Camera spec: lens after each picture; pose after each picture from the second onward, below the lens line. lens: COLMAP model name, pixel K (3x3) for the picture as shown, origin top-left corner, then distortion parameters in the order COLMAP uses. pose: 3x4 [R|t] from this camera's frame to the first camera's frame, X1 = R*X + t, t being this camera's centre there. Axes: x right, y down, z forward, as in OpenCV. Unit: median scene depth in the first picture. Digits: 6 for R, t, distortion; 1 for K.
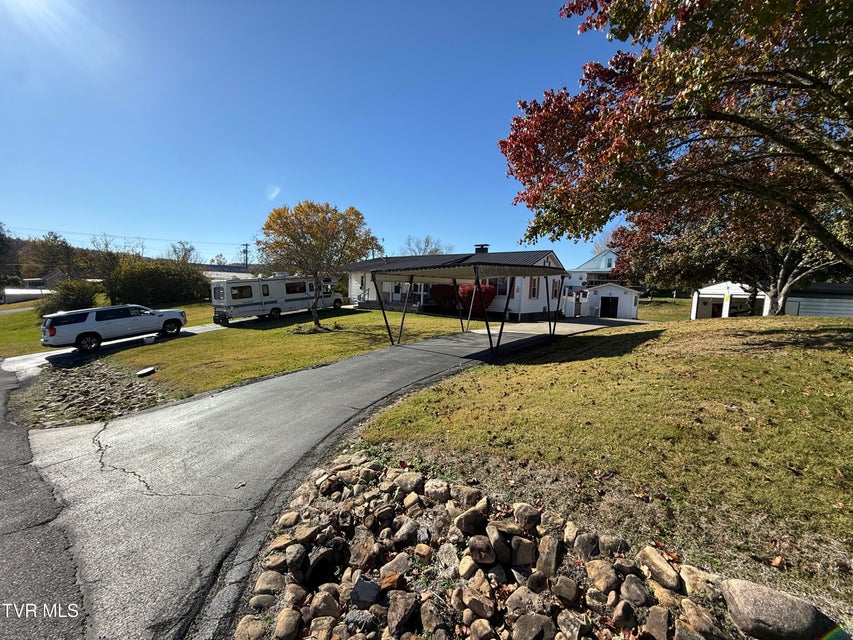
lens RADIAL K [[334.8, 0, 425.4], [0, 334.8, 319.1], [0, 0, 1]] dist [0.000715, -0.000848]
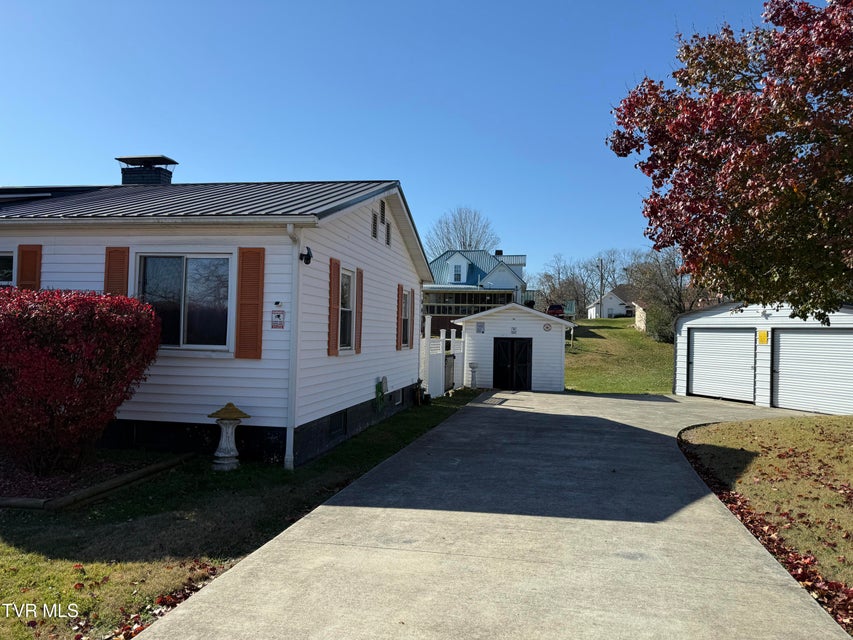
lens RADIAL K [[590.4, 0, 429.9], [0, 590.4, 319.7], [0, 0, 1]] dist [0.075690, -0.091402]
pose [[0.878229, -0.004240, 0.478221, 0.136429], [0.050670, 0.995157, -0.084229, -0.037467], [-0.475548, 0.098204, 0.874191, 0.474439]]
